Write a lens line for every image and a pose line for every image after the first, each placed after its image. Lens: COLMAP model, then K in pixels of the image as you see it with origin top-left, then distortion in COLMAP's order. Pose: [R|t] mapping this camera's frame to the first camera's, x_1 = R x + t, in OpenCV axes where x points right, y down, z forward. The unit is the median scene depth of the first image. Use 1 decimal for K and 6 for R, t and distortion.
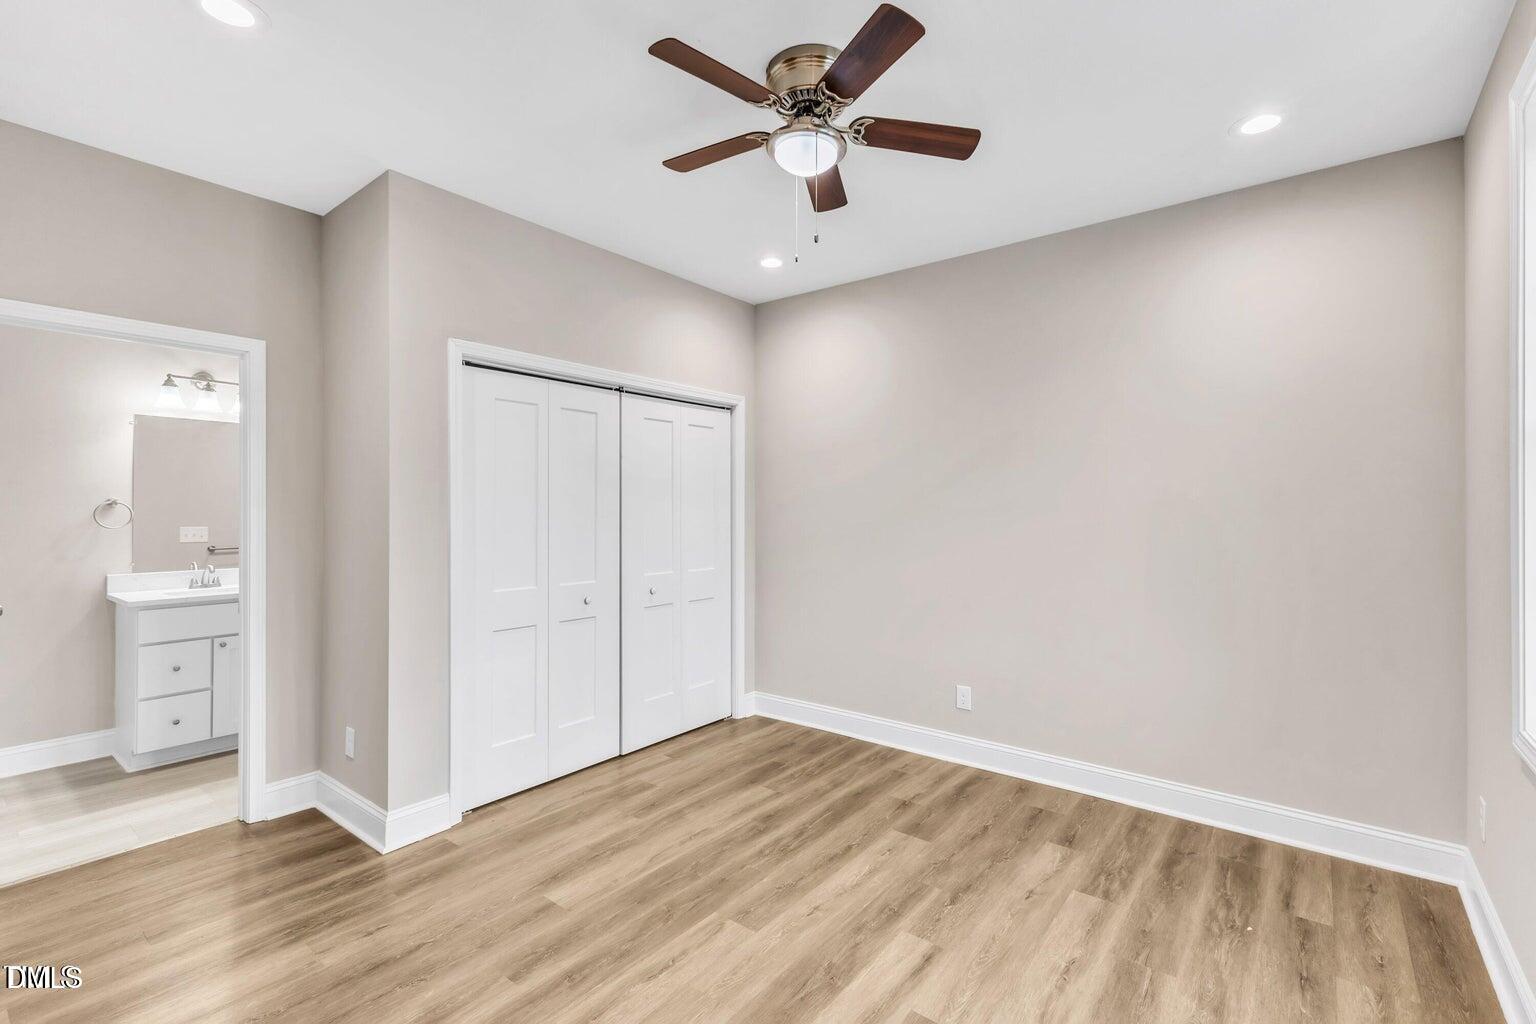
lens RADIAL K [[671.8, 0, 776.5], [0, 671.8, 500.6], [0, 0, 1]] dist [0.004109, -0.001450]
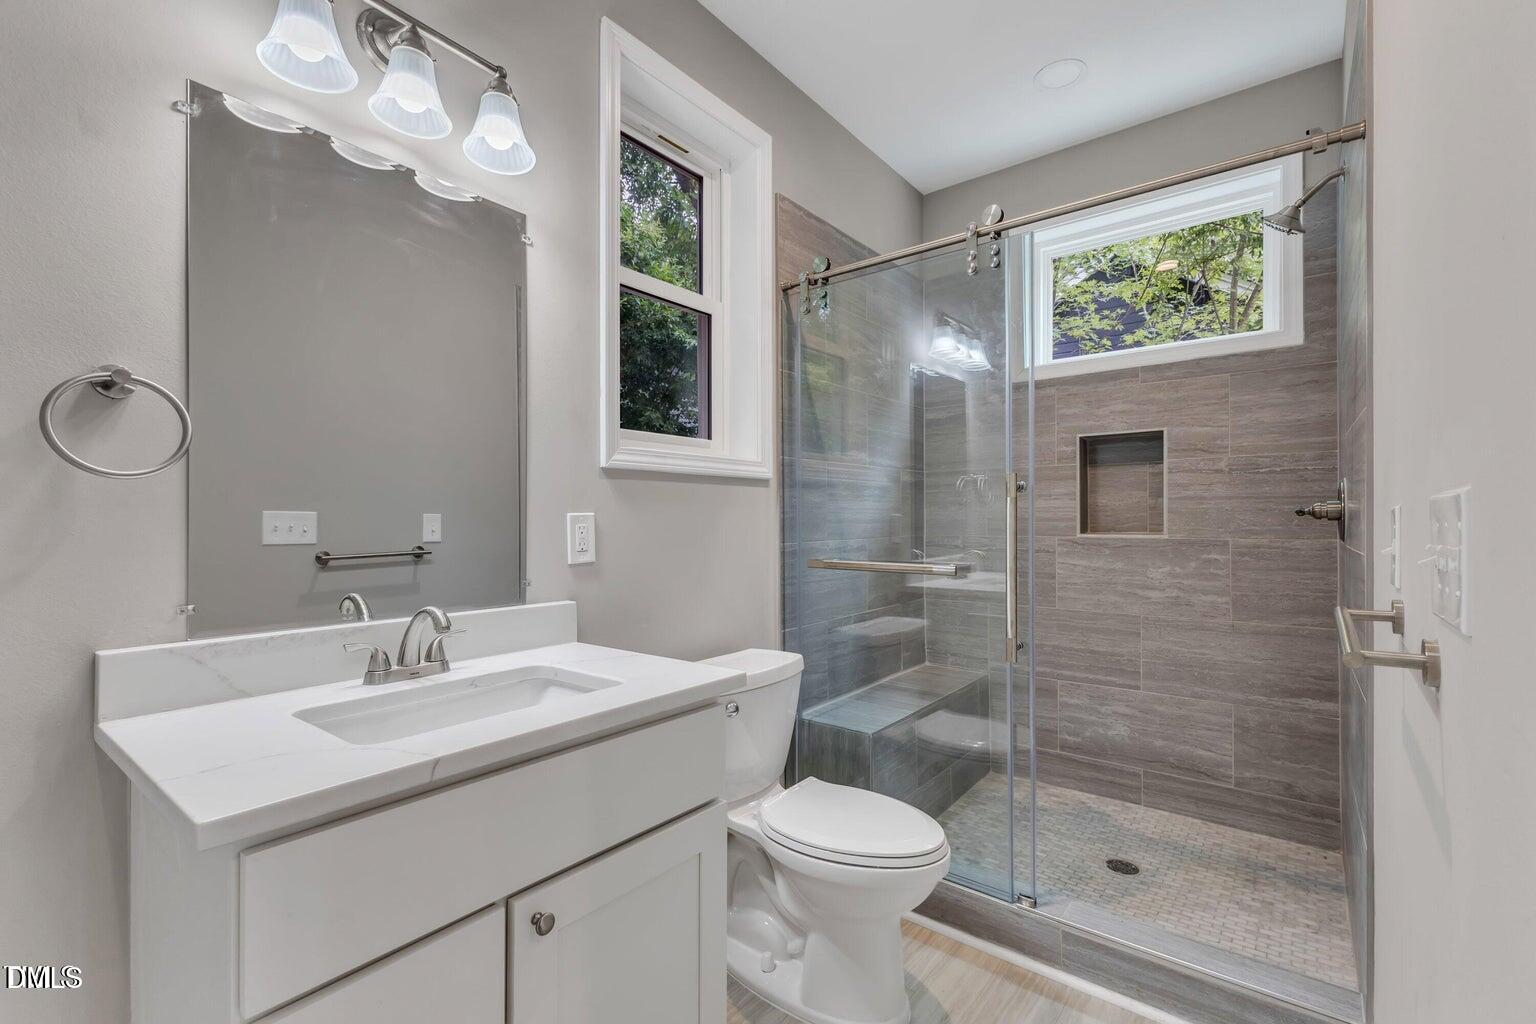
lens RADIAL K [[671.8, 0, 773.9], [0, 671.8, 519.0], [0, 0, 1]] dist [0.004109, -0.001450]
pose [[0.999909, -0.001339, -0.013399, -0.713547], [0.001459, 0.999959, 0.008987, 0.055837], [0.013386, -0.009006, 0.999870, 0.728260]]
